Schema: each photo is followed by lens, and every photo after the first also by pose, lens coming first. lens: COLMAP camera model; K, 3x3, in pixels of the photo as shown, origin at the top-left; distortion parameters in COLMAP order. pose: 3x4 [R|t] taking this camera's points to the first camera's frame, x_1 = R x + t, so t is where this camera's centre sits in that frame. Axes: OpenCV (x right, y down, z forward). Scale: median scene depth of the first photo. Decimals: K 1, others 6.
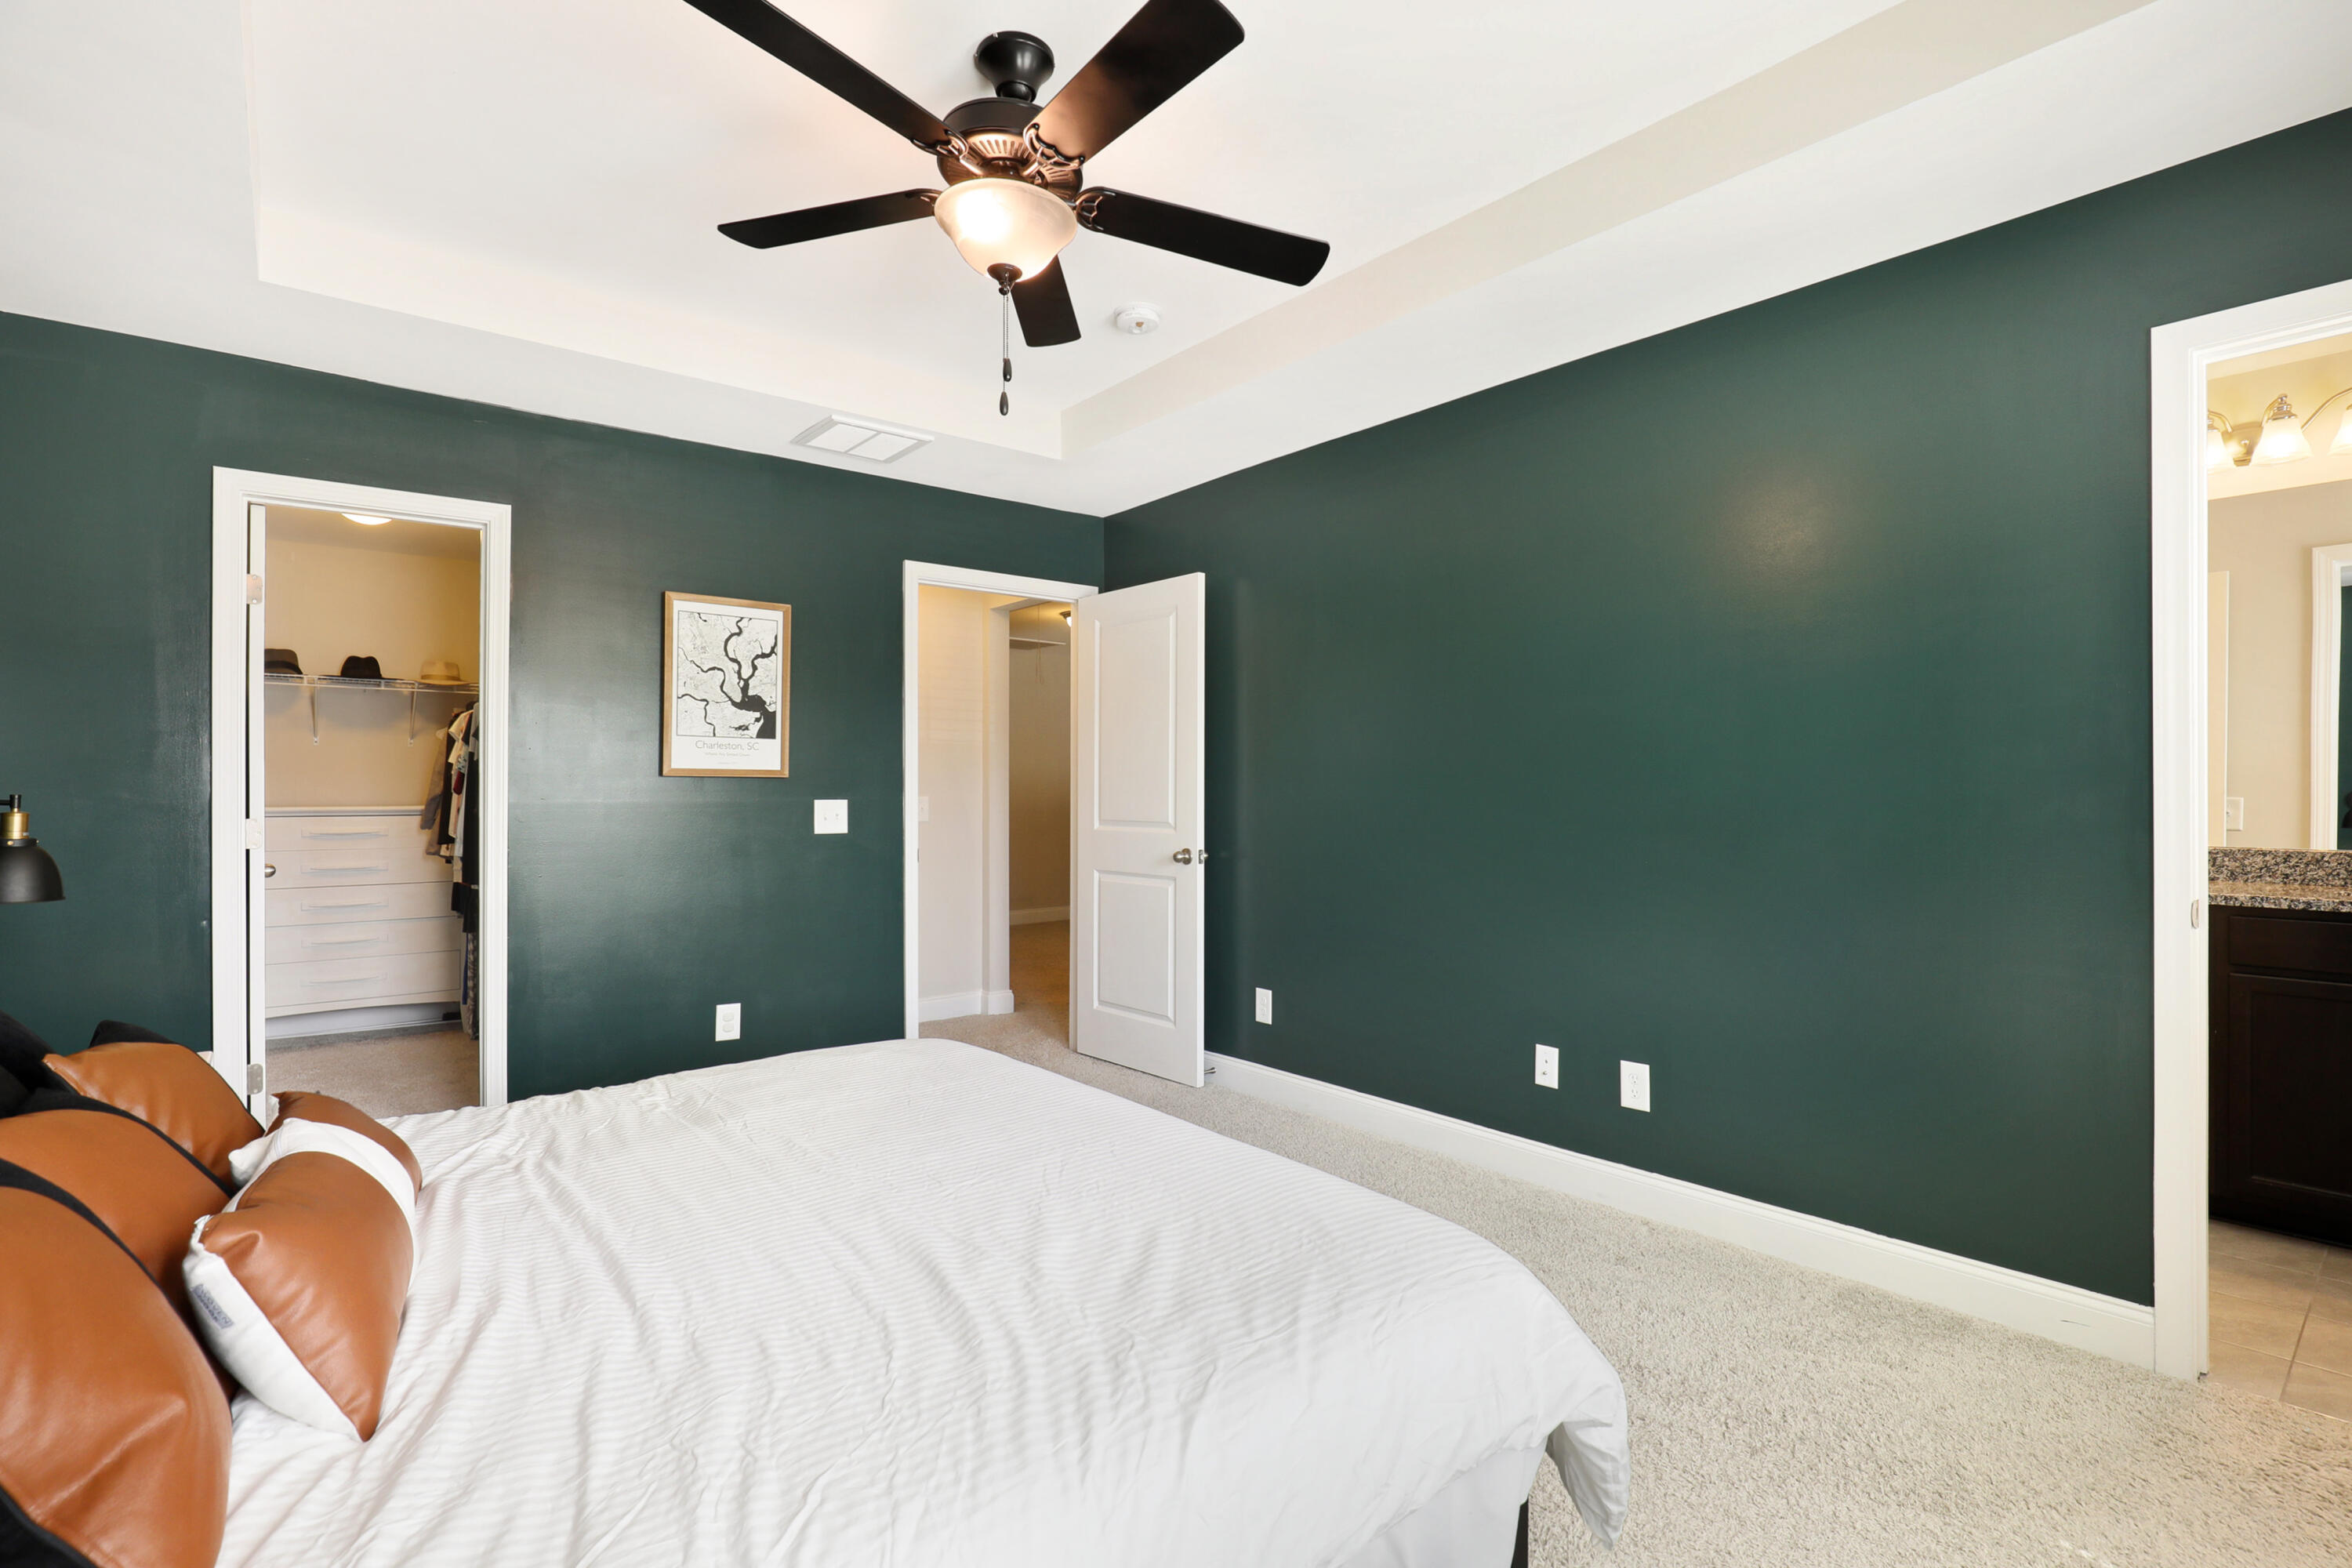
lens RADIAL K [[1097.4, 0, 1174.9], [0, 1097.4, 790.9], [0, 0, 1]] dist [-0.006092, -0.000375]
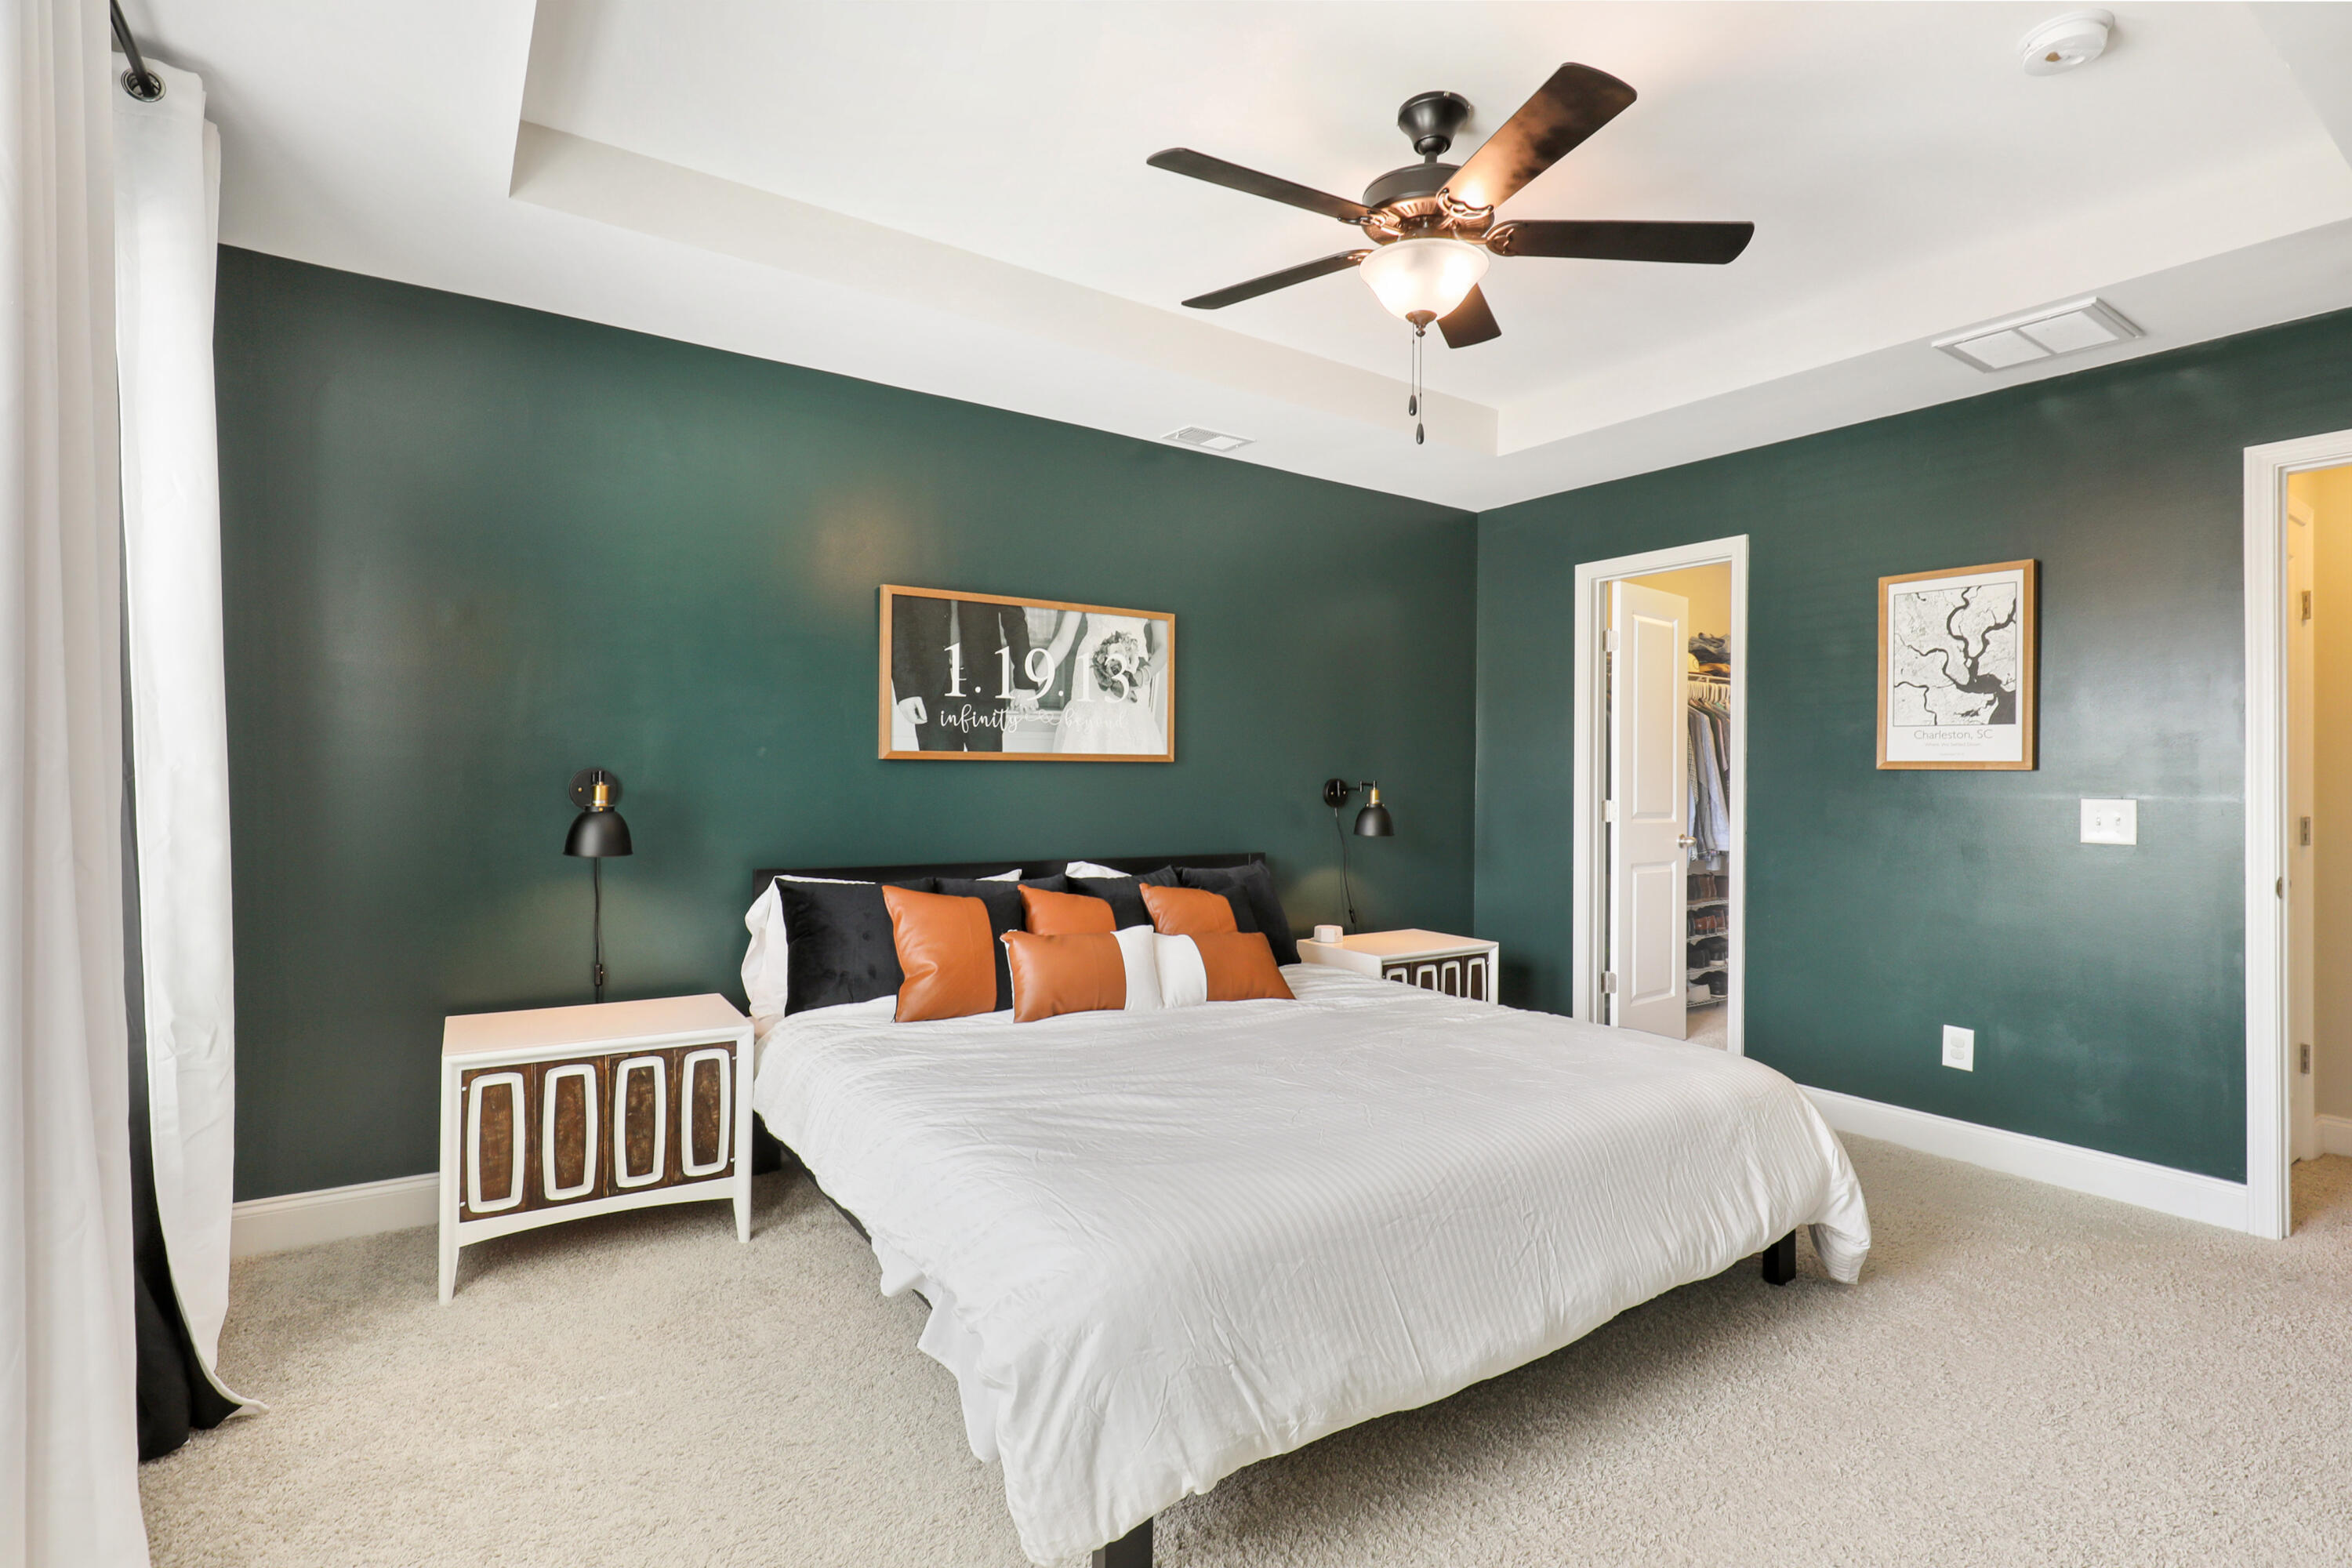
lens RADIAL K [[1006.2, 0, 1124.2], [0, 1006.2, 769.9], [0, 0, 1]] dist [-0.050575, -0.000004]
pose [[-0.136386, -0.003852, -0.990648, 0.459022], [-0.006977, 0.999971, -0.002928, -0.005638], [0.990631, 0.006512, -0.136409, 0.437400]]
